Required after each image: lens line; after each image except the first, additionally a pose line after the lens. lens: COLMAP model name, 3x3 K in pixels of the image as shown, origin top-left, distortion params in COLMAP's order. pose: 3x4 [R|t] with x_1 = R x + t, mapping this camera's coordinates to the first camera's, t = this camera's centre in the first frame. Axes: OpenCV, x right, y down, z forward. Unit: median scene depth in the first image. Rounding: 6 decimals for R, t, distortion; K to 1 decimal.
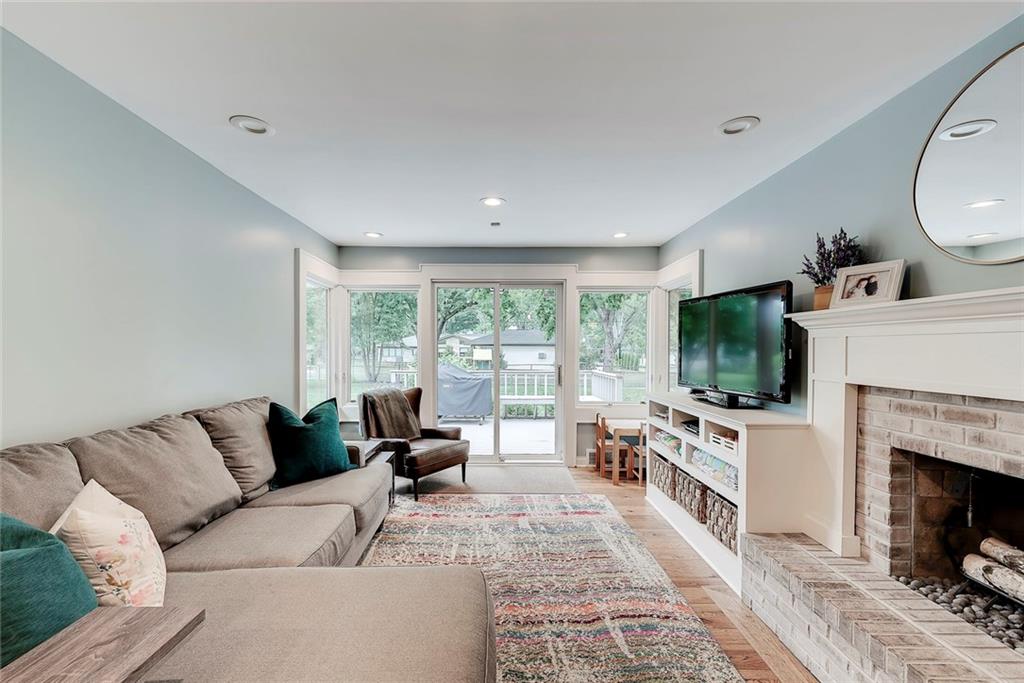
lens RADIAL K [[439.6, 0, 503.6], [0, 439.6, 355.4], [0, 0, 1]] dist [0.001096, -0.000301]
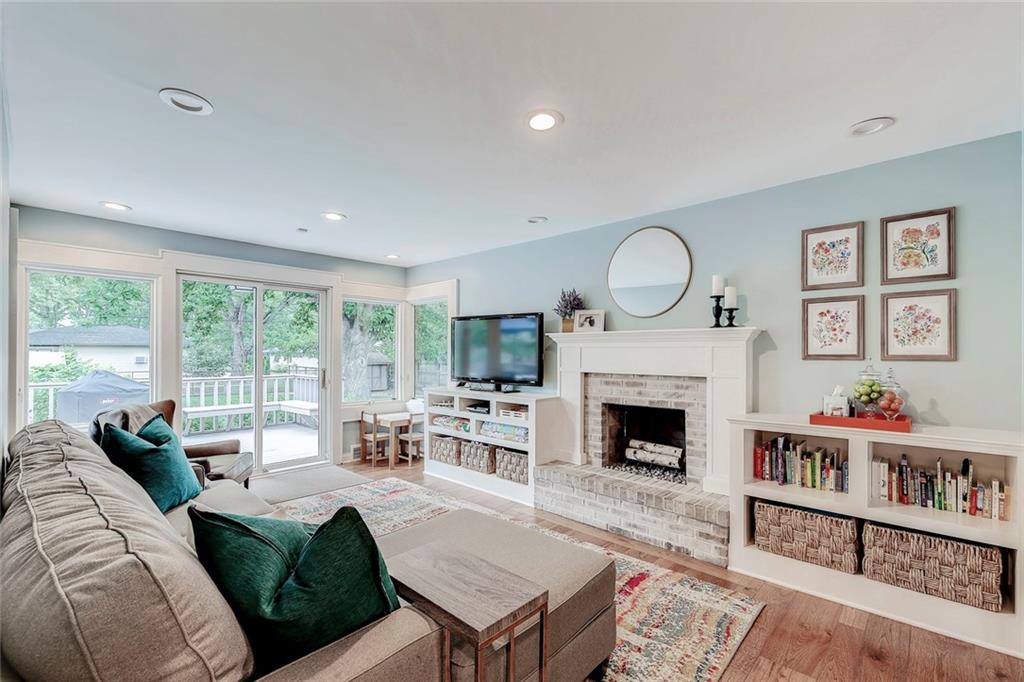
lens RADIAL K [[445.6, 0, 502.5], [0, 445.6, 352.2], [0, 0, 1]] dist [-0.000077, -0.000186]
pose [[0.690660, 0.001420, 0.723179, -0.722405], [0.008275, 0.999917, -0.009865, -0.005056], [-0.723133, 0.012798, 0.690591, -0.061590]]
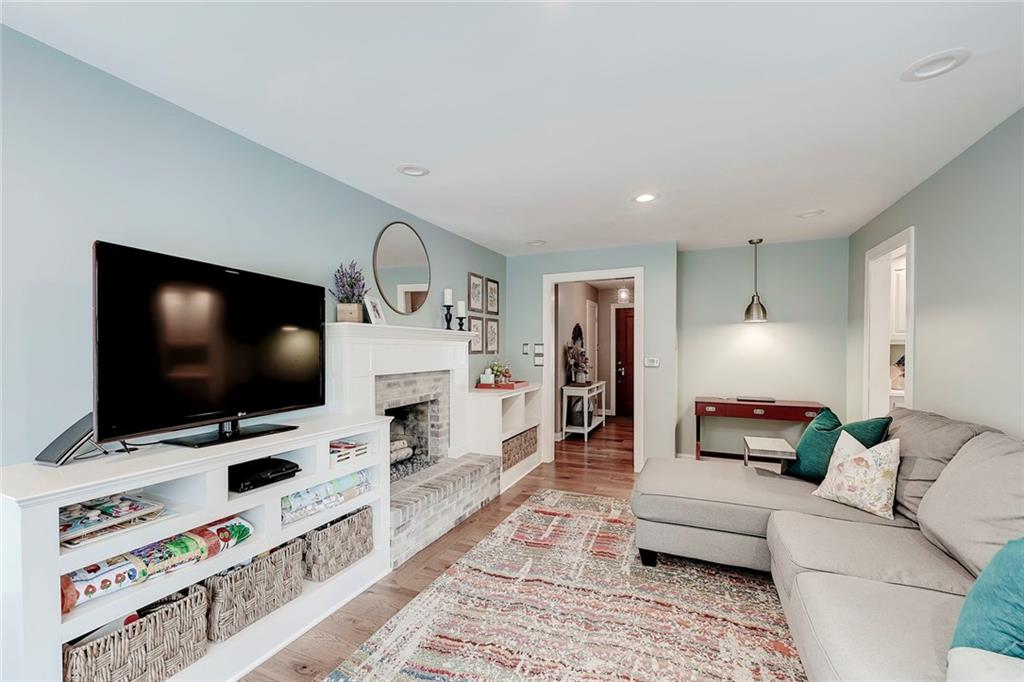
lens RADIAL K [[439.6, 0, 503.6], [0, 439.6, 354.9], [0, 0, 1]] dist [0.001096, -0.000301]
pose [[-0.908250, -0.010860, 0.418287, -0.195750], [0.001986, 0.999540, 0.030264, -0.043846], [-0.418423, 0.028318, -0.907811, 1.881072]]
